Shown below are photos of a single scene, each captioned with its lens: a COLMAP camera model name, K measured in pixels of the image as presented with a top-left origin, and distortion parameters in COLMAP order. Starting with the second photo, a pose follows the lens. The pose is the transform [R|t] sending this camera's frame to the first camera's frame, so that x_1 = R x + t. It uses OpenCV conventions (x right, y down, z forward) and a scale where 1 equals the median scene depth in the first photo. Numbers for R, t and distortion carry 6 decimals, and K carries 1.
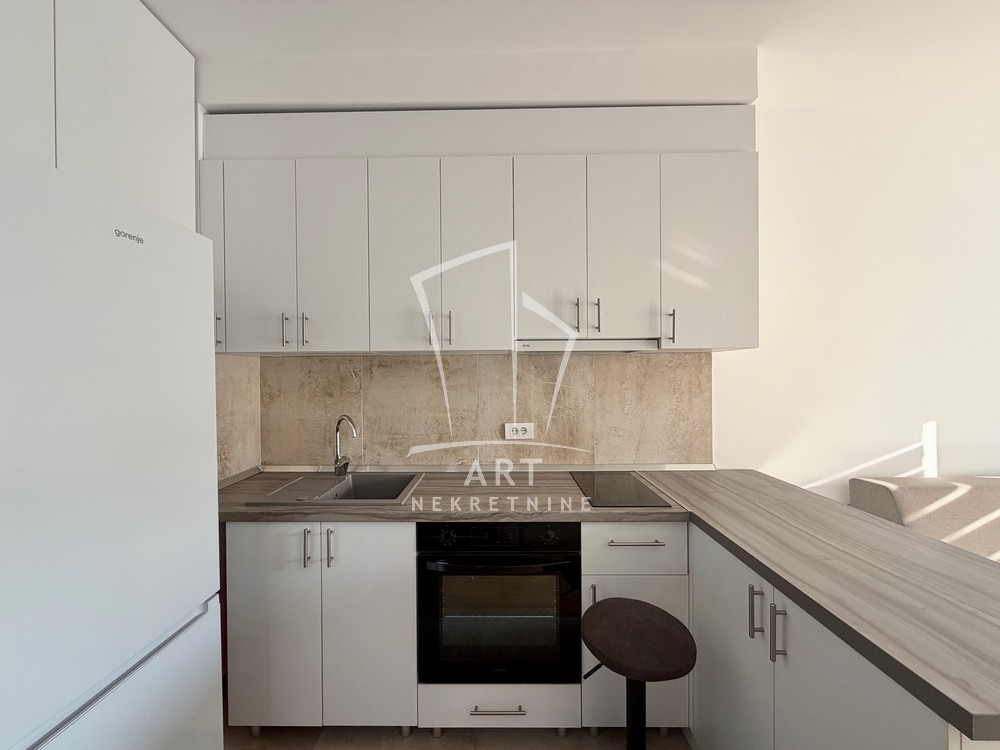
lens RADIAL K [[397.1, 0, 495.8], [0, 397.1, 376.6], [0, 0, 1]] dist [-0.000780, -0.000155]
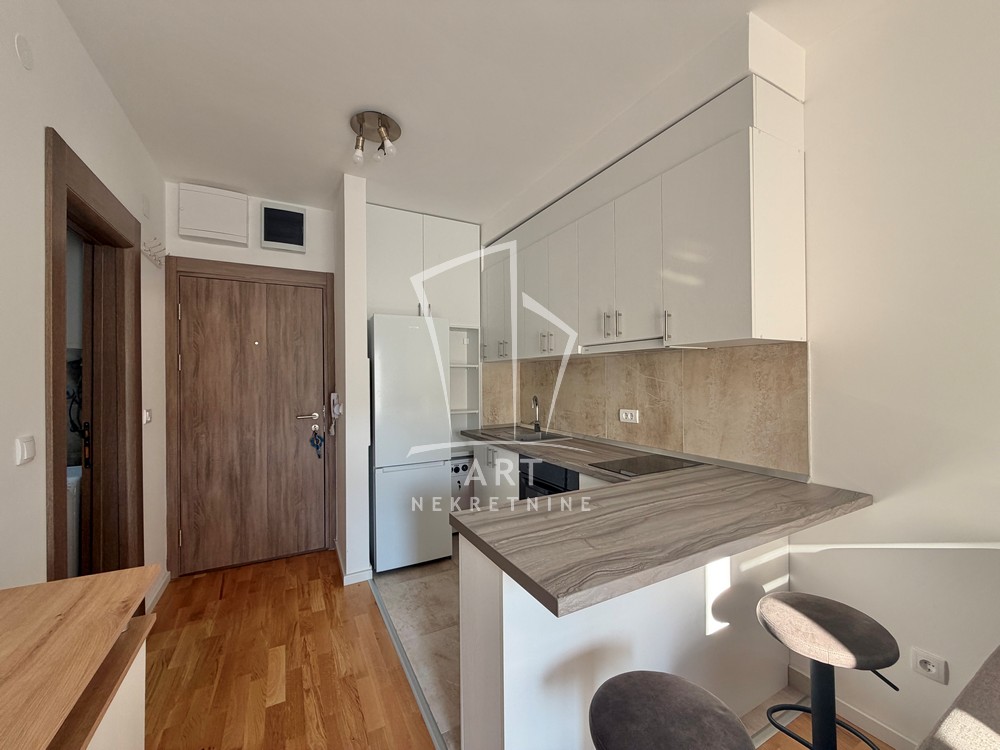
lens RADIAL K [[397.1, 0, 495.8], [0, 397.1, 376.6], [0, 0, 1]] dist [-0.000780, -0.000155]
pose [[0.483289, 0.000086, -0.875461, 0.955358], [0.001134, 0.999999, 0.000725, 0.011780], [0.875460, -0.001343, 0.483288, 0.028196]]
